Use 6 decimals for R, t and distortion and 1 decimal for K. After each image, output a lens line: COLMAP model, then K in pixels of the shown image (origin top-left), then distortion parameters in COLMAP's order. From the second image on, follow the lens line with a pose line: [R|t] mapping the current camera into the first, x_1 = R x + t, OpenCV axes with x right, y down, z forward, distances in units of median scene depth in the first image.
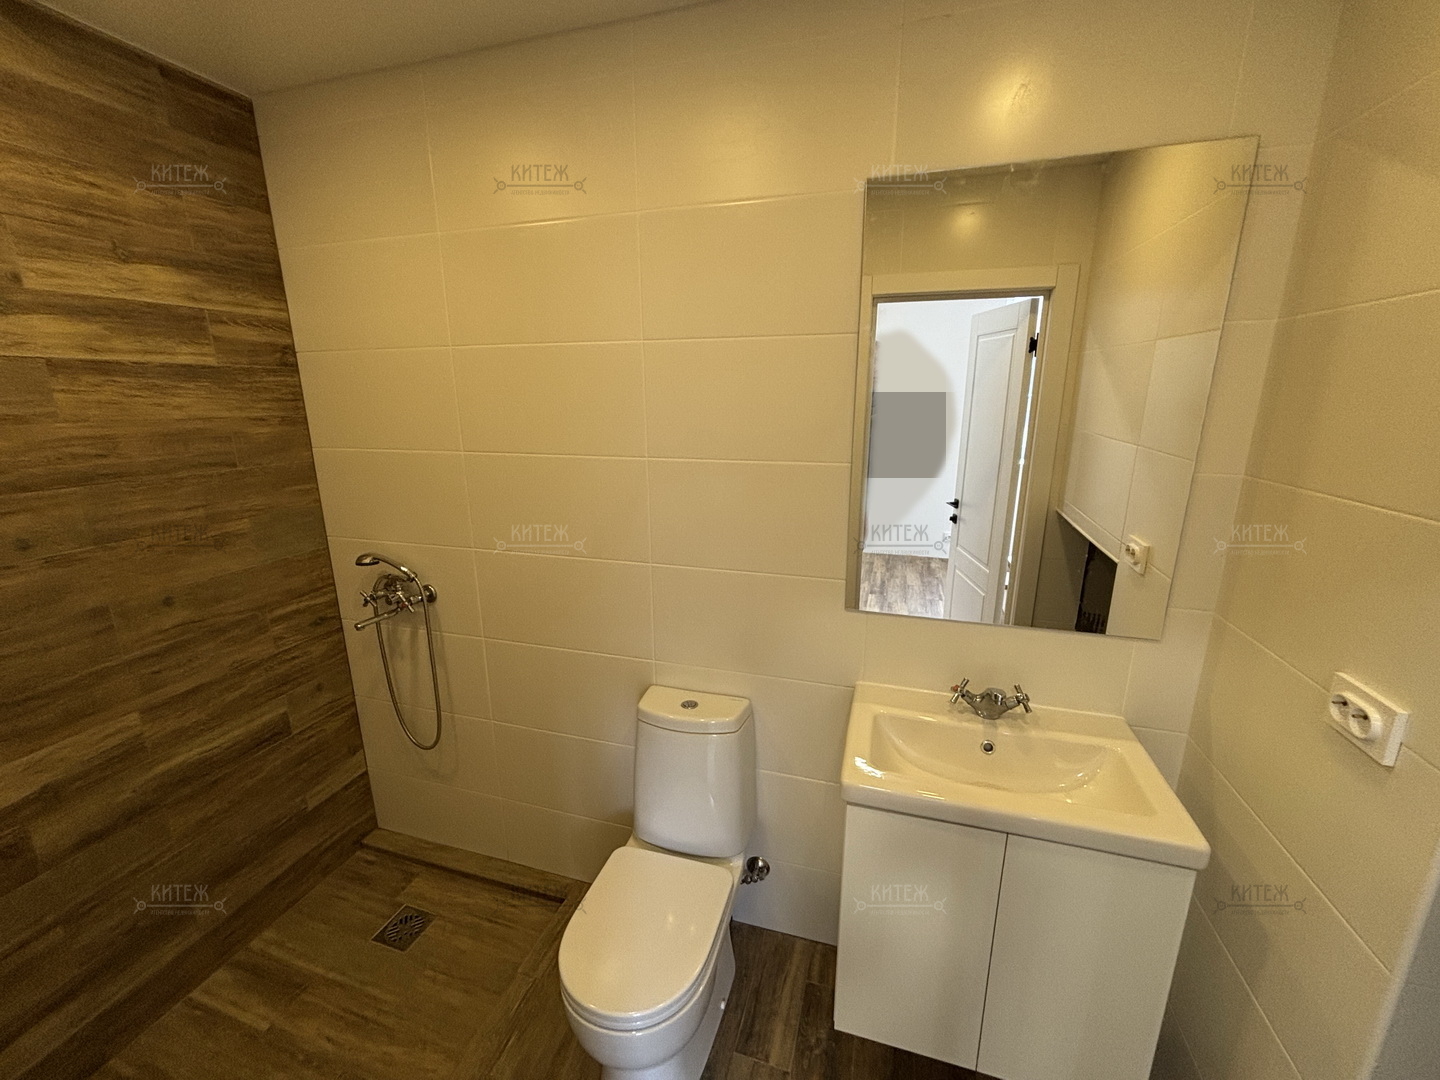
lens RADIAL K [[581.8, 0, 719.2], [0, 581.8, 538.4], [0, 0, 1]] dist [0.009301, -0.003863]
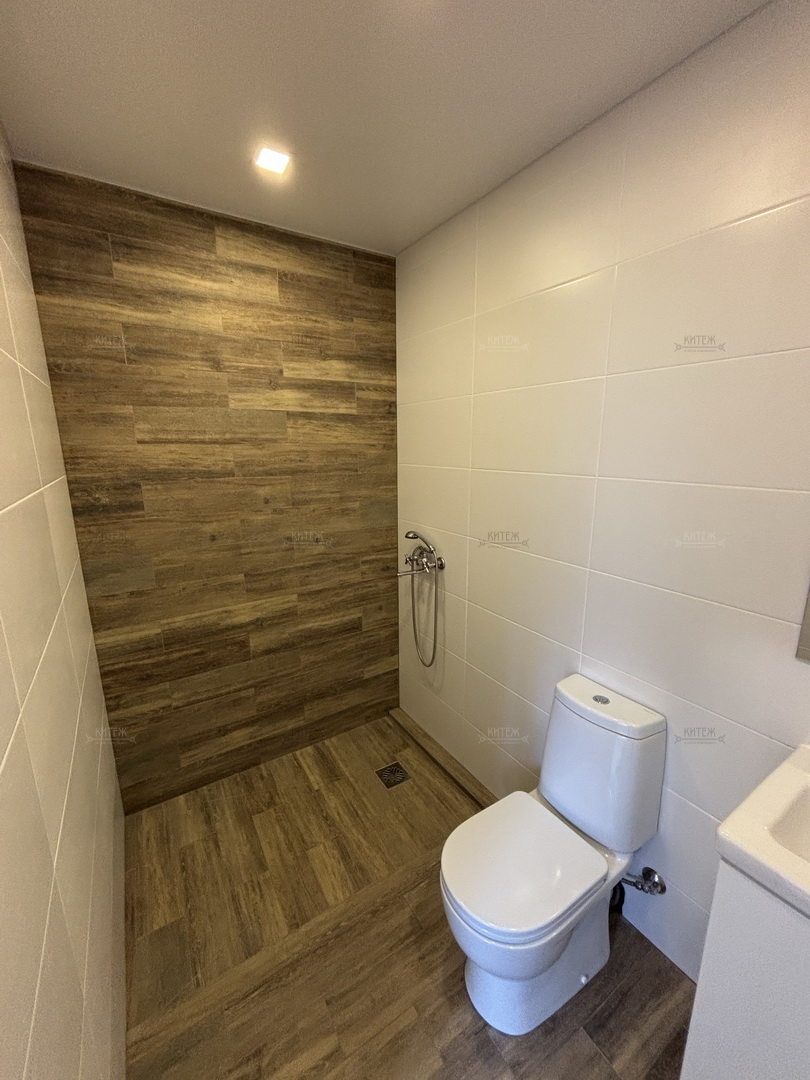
lens RADIAL K [[436.4, 0, 404.4], [0, 436.4, 539.4], [0, 0, 1]] dist [0.009301, -0.003863]
pose [[0.761572, 0.141615, -0.632419, 0.145557], [-0.156989, 0.987082, 0.031983, 0.015620], [0.628779, 0.074925, 0.773966, 0.092415]]
